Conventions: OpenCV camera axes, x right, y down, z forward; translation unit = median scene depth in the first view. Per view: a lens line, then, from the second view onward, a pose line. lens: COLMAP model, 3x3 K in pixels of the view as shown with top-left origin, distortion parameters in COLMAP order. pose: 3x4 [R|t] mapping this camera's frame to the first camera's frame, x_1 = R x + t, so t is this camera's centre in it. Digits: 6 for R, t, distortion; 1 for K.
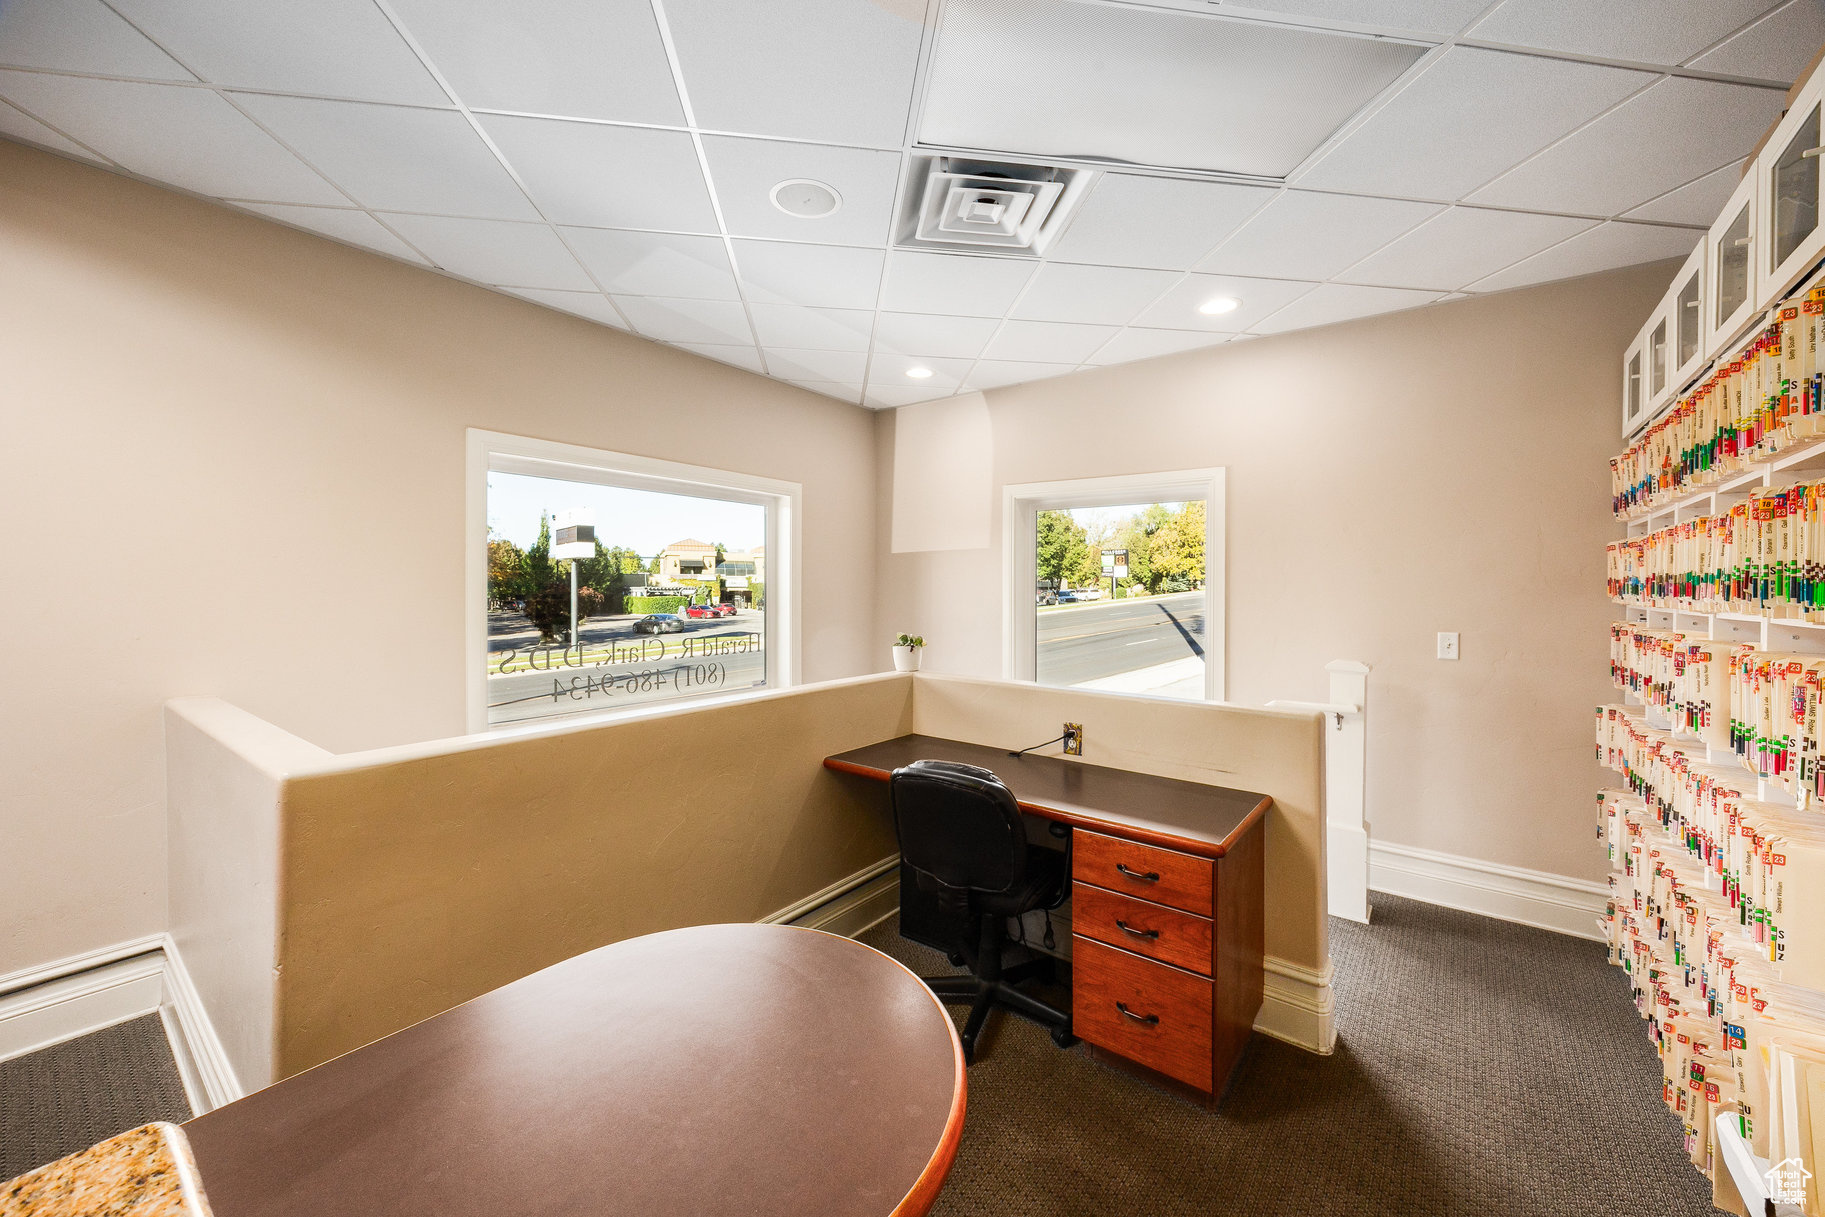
lens RADIAL K [[702.5, 0, 923.5], [0, 702.5, 590.1], [0, 0, 1]] dist [-0.000665, -0.000030]
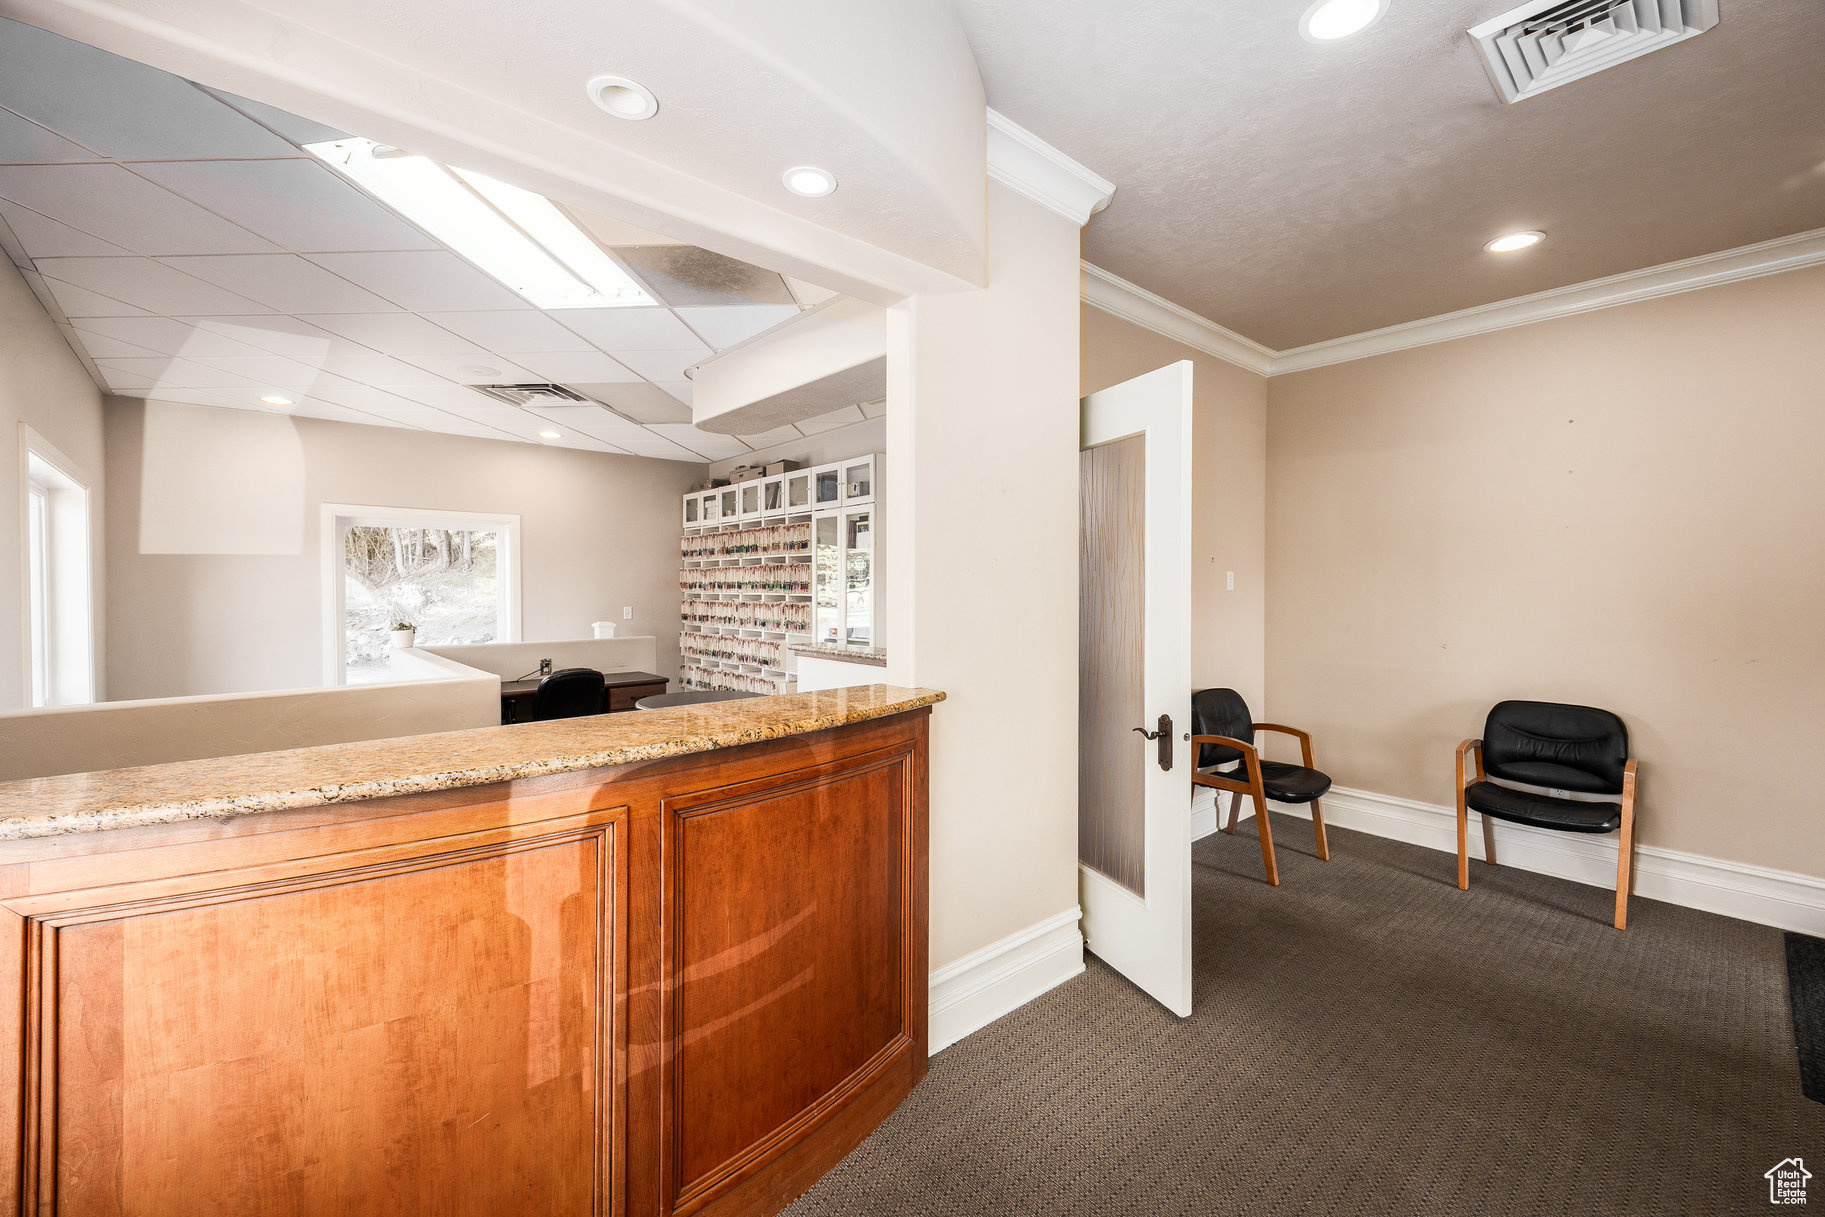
lens RADIAL K [[755.2, 0, 923.1], [0, 755.2, 591.9], [0, 0, 1]] dist [0.000795, 0.000030]
pose [[0.175862, -0.014574, 0.984307, -0.949447], [0.007035, 0.999883, 0.013547, -0.008594], [-0.984390, 0.004542, 0.175944, -0.221189]]
